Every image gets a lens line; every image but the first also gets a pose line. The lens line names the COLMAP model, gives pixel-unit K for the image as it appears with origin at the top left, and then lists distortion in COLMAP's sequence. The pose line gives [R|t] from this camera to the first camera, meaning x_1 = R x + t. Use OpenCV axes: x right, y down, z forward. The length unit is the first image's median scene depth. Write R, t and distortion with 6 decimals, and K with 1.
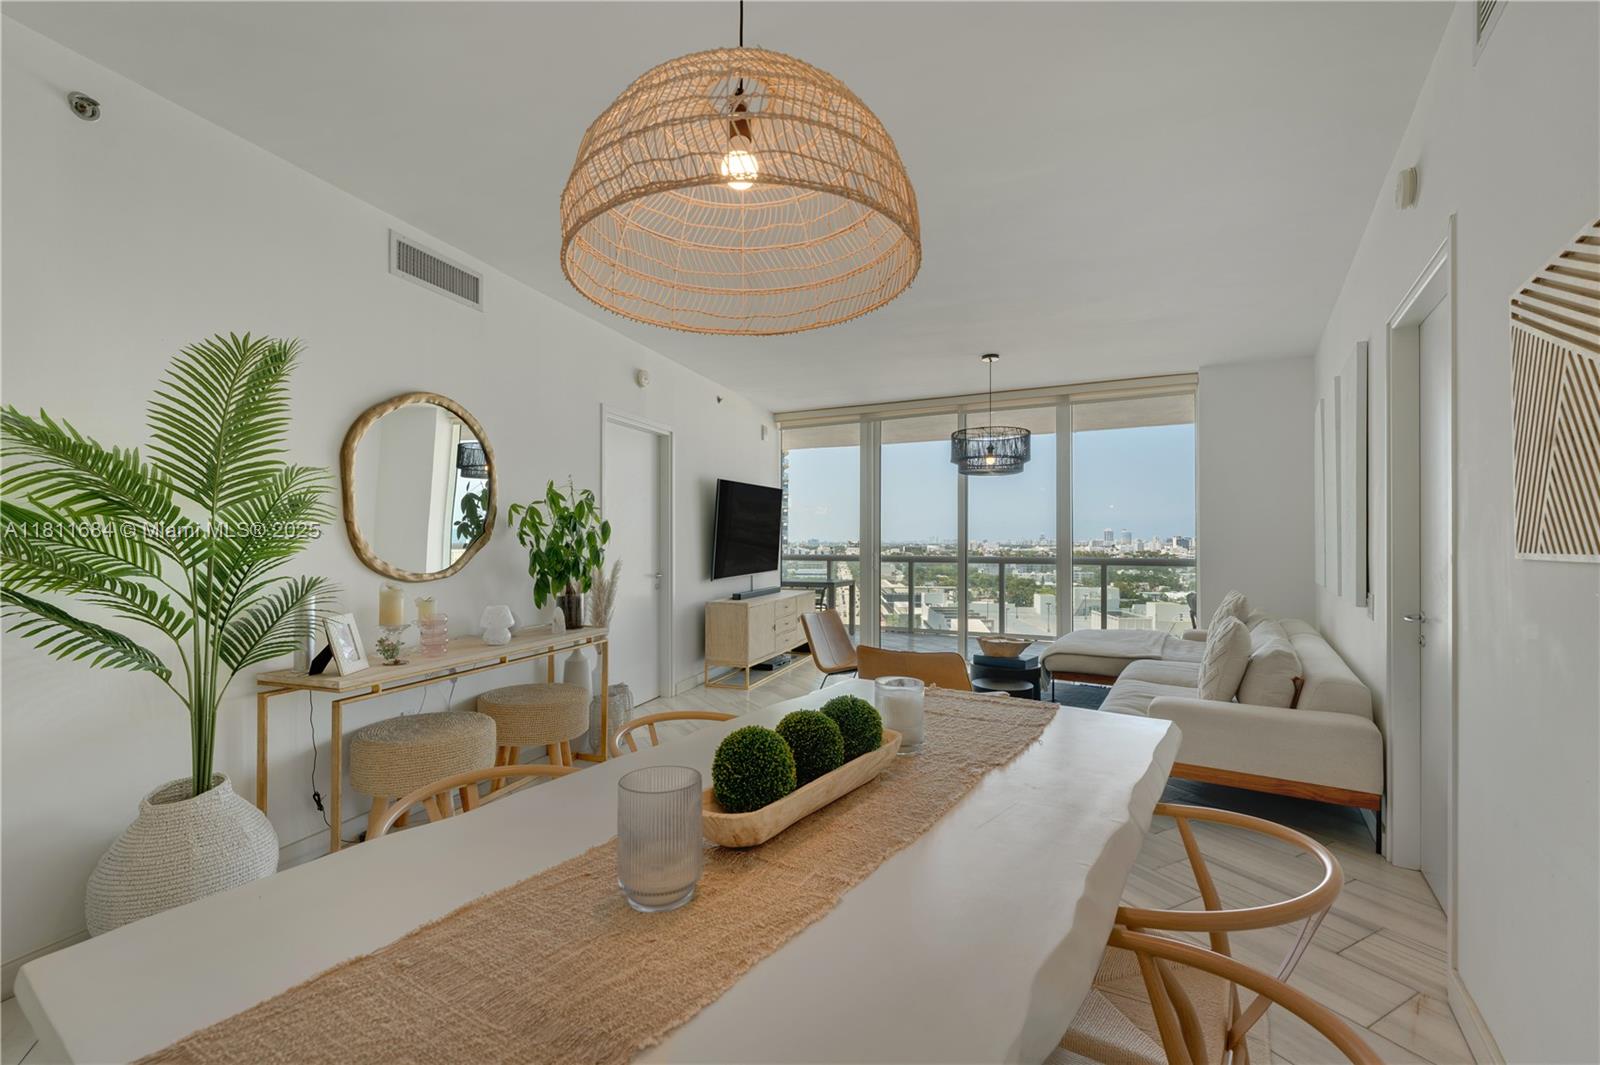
lens RADIAL K [[694.7, 0, 799.0], [0, 694.7, 532.1], [0, 0, 1]] dist [-0.000186, -0.000083]
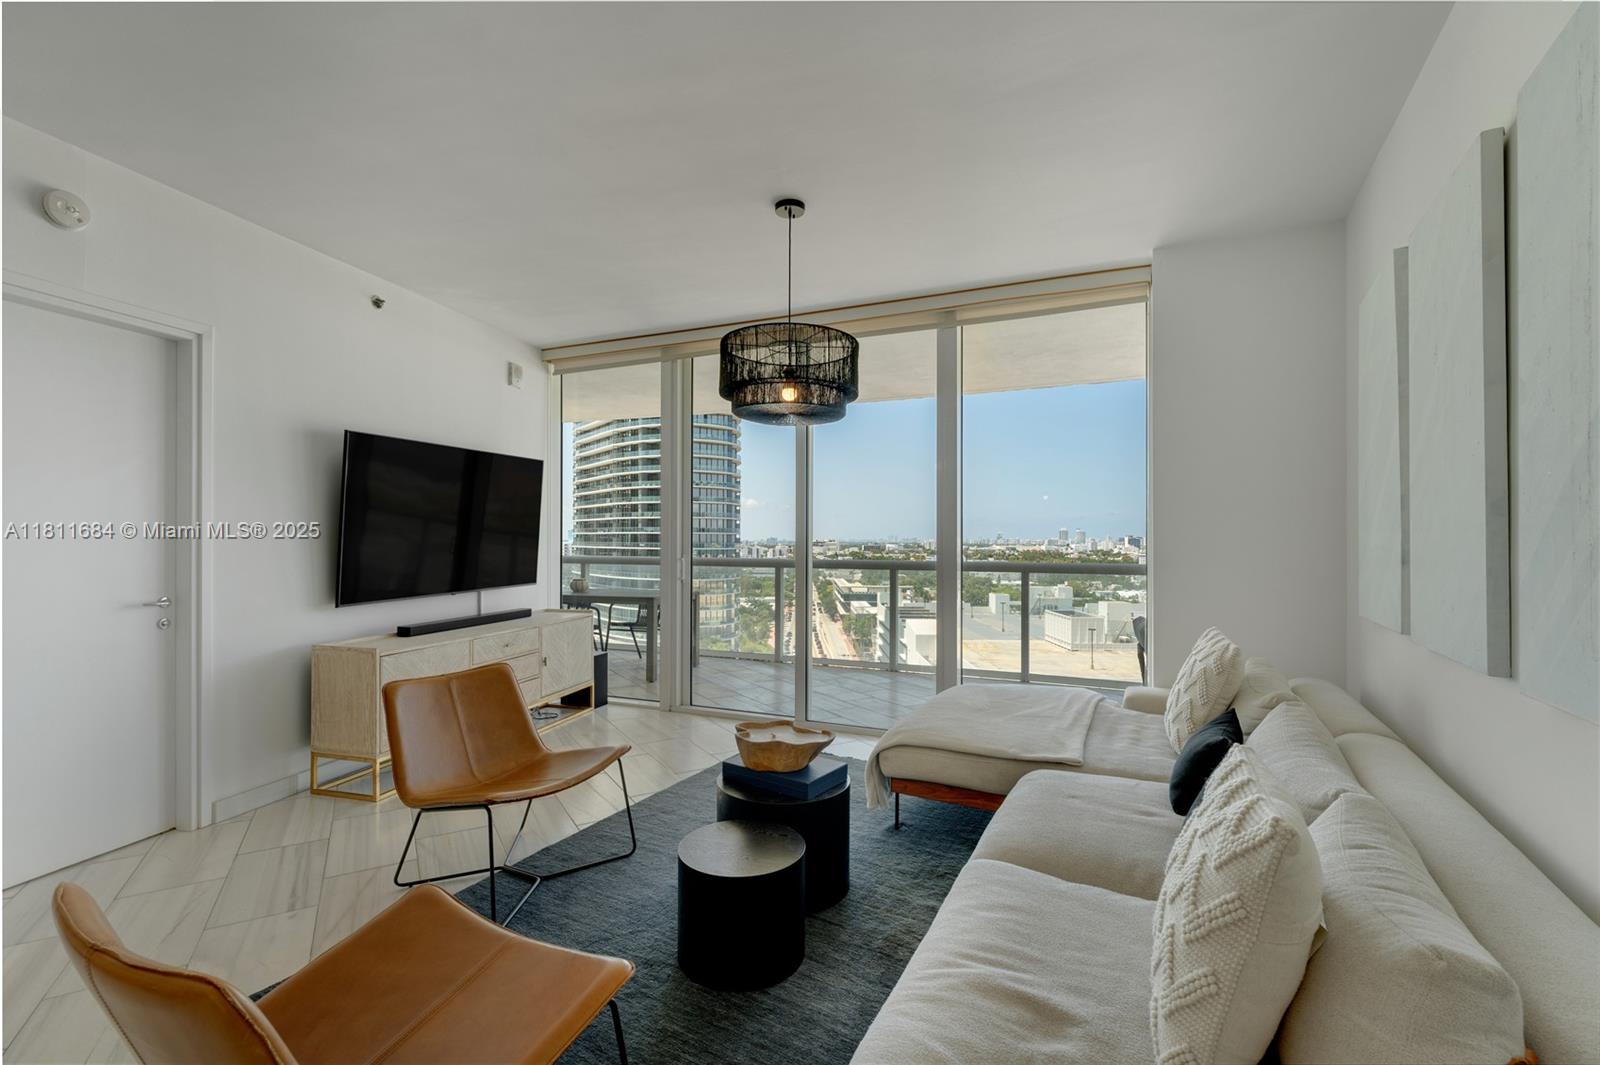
lens RADIAL K [[694.7, 0, 804.0], [0, 694.7, 532.6], [0, 0, 1]] dist [-0.000186, -0.000083]
pose [[0.998157, 0.002598, 0.060629, 0.183764], [-0.002765, 0.999993, 0.002670, 0.004524], [-0.060622, -0.002833, 0.998157, 0.322447]]
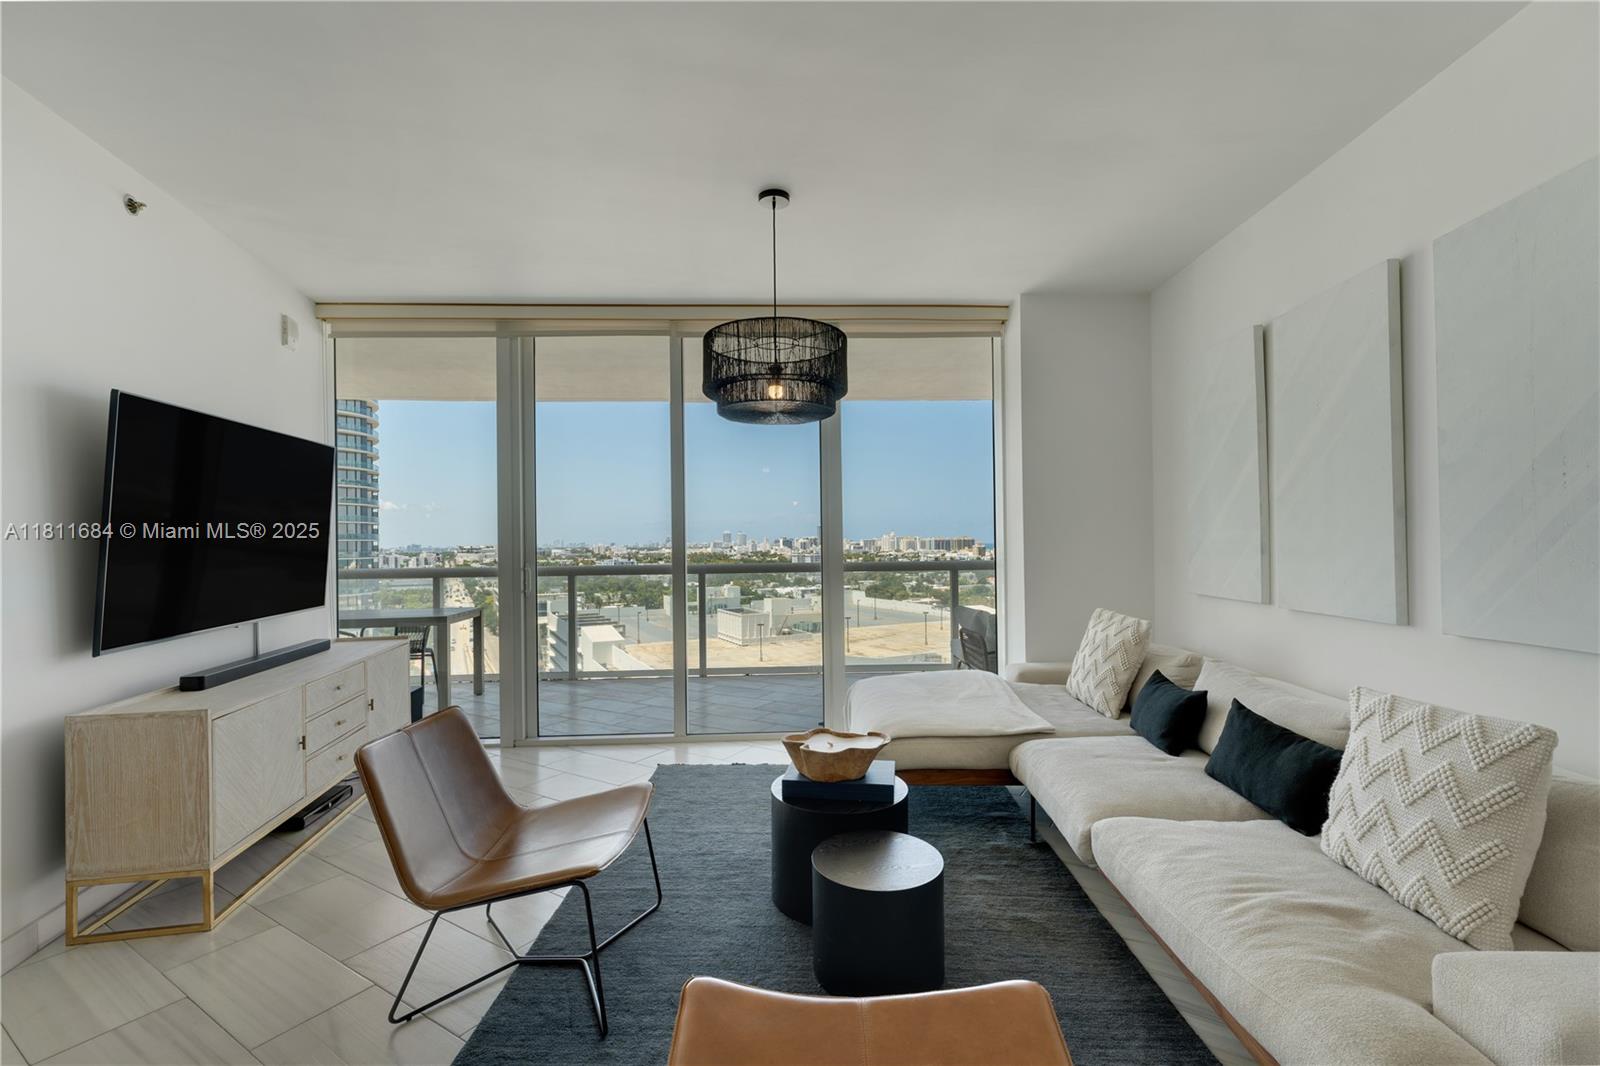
lens RADIAL K [[694.7, 0, 796.6], [0, 694.7, 538.1], [0, 0, 1]] dist [-0.000186, -0.000083]
pose [[0.866107, -0.009220, 0.499774, 0.015385], [0.007152, 0.999956, 0.006052, 0.004706], [-0.499808, -0.001668, 0.866135, 0.383143]]
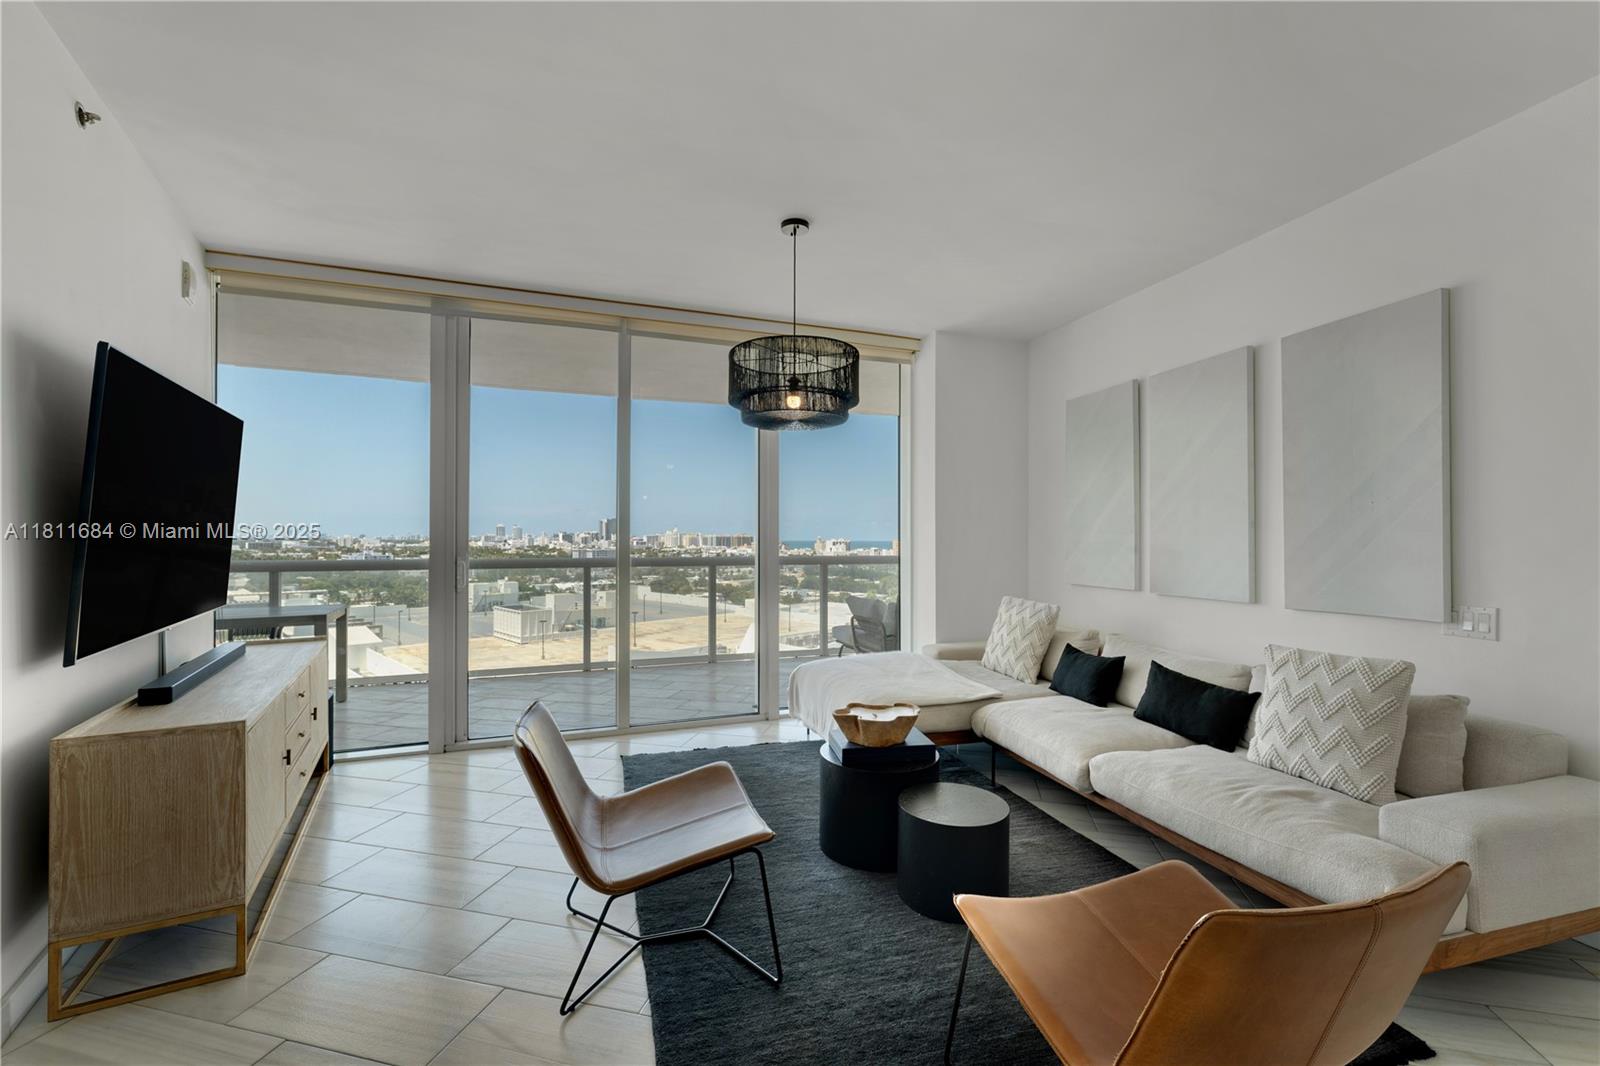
lens RADIAL K [[673.2, 0, 795.7], [0, 673.2, 532.6], [0, 0, 1]] dist [-0.005158, 0.001761]
pose [[0.666389, 0.005990, 0.745580, -0.107182], [-0.011669, 0.999929, 0.002396, 0.004623], [-0.745513, -0.010297, 0.666411, 0.447335]]
